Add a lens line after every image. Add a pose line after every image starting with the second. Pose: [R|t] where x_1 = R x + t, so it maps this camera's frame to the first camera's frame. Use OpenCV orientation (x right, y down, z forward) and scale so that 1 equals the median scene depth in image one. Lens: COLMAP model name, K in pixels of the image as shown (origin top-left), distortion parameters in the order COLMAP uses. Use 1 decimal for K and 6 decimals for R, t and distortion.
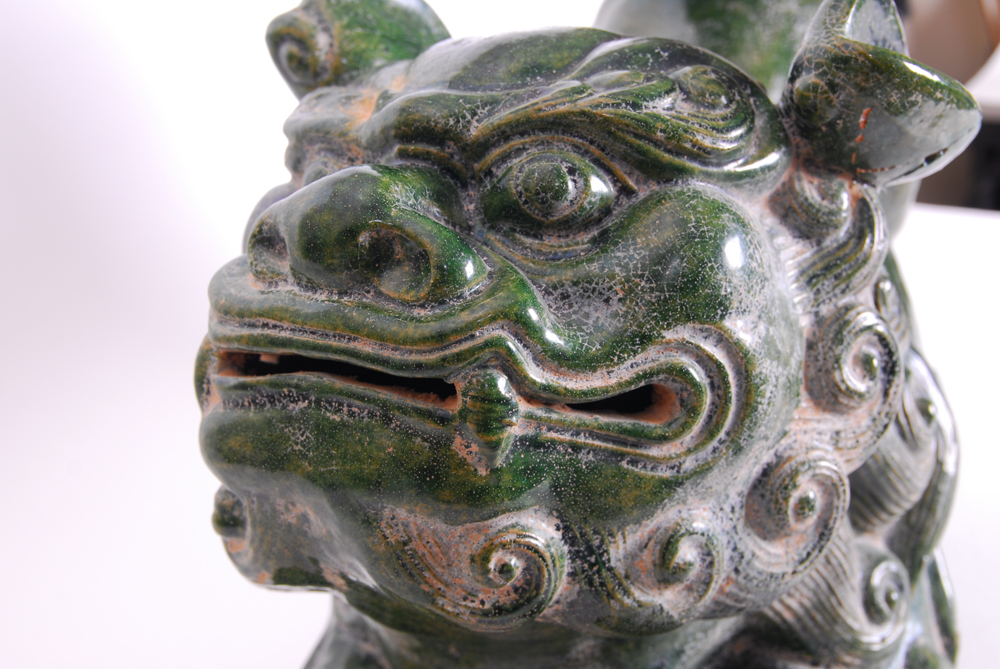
lens RADIAL K [[1307.3, 0, 500.0], [0, 1307.3, 334.5], [0, 0, 1]] dist [-0.067573, -0.015865]
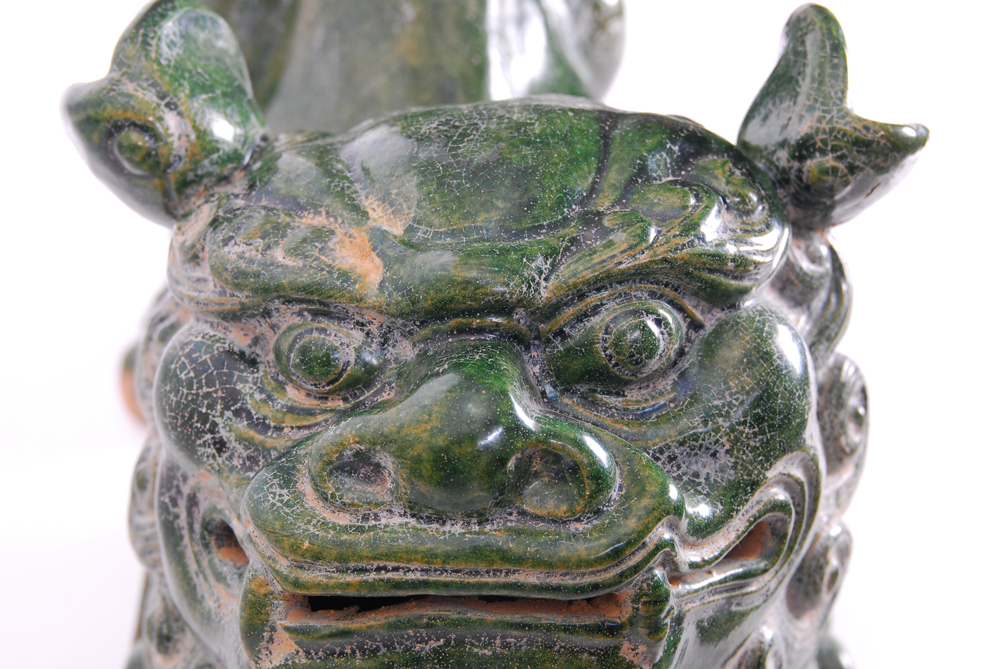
lens RADIAL K [[1849.3, 0, 500.0], [0, 1849.3, 334.5], [0, 0, 1]] dist [-0.054086, -0.005798]
pose [[0.877138, -0.199479, 0.436849, -0.608367], [0.119450, 0.971686, 0.203860, -0.393306], [-0.465145, -0.126631, 0.876130, -0.087360]]
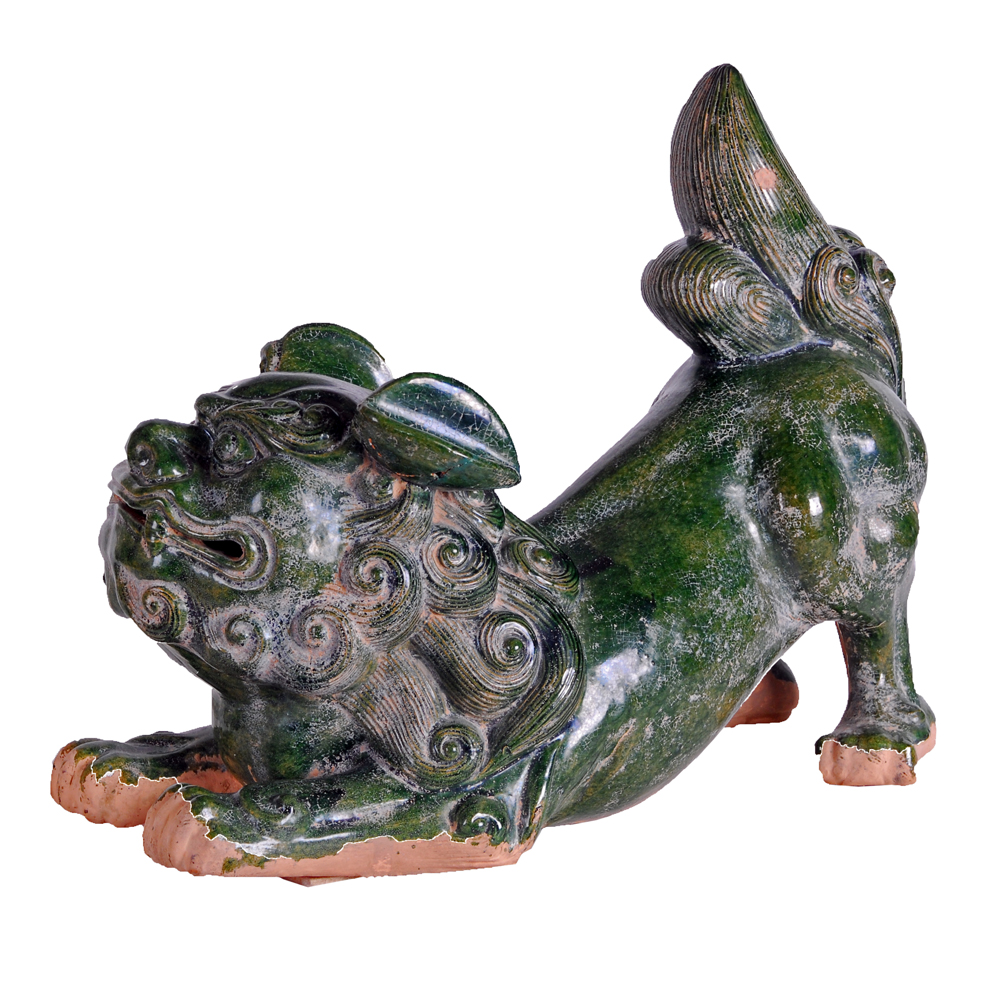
lens RADIAL K [[2940.0, 0, 500.0], [0, 2940.0, 500.0], [0, 0, 1]] dist [0.105734, 0.072127]
pose [[0.775761, 0.195096, -0.600110, 3.333622], [-0.271767, 0.961585, -0.038701, 0.040708], [0.569506, 0.193113, 0.798981, -2.621893]]
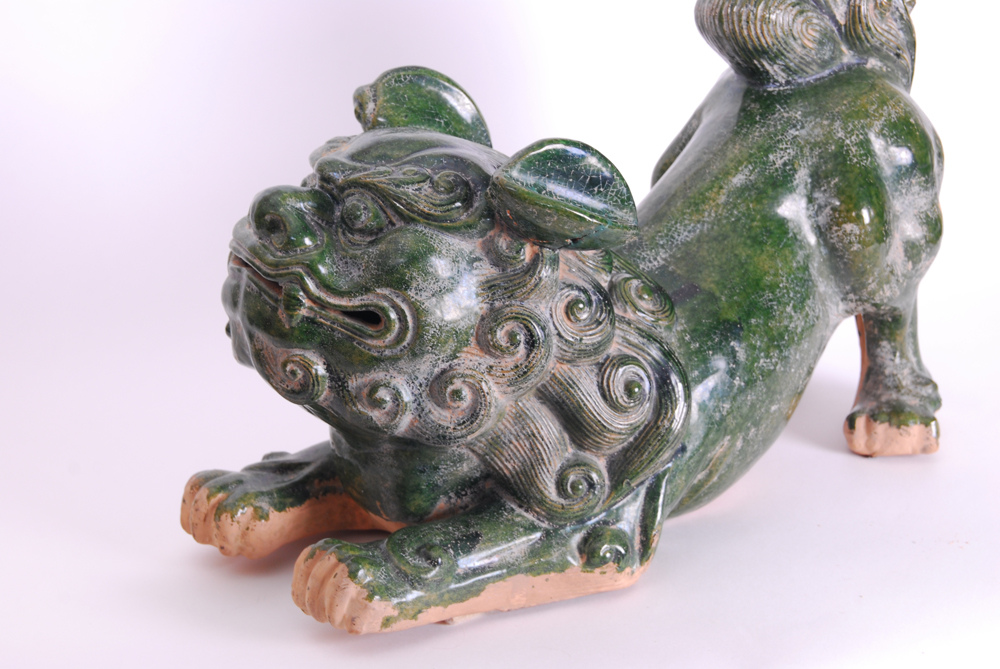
lens RADIAL K [[1935.5, 0, 500.0], [0, 1935.5, 334.5], [0, 0, 1]] dist [0.054244, 0.073043]
pose [[0.848893, 0.253961, -0.463556, 1.808271], [-0.236338, 0.966829, 0.096883, -0.288707], [0.472784, 0.027312, 0.880755, -1.757348]]
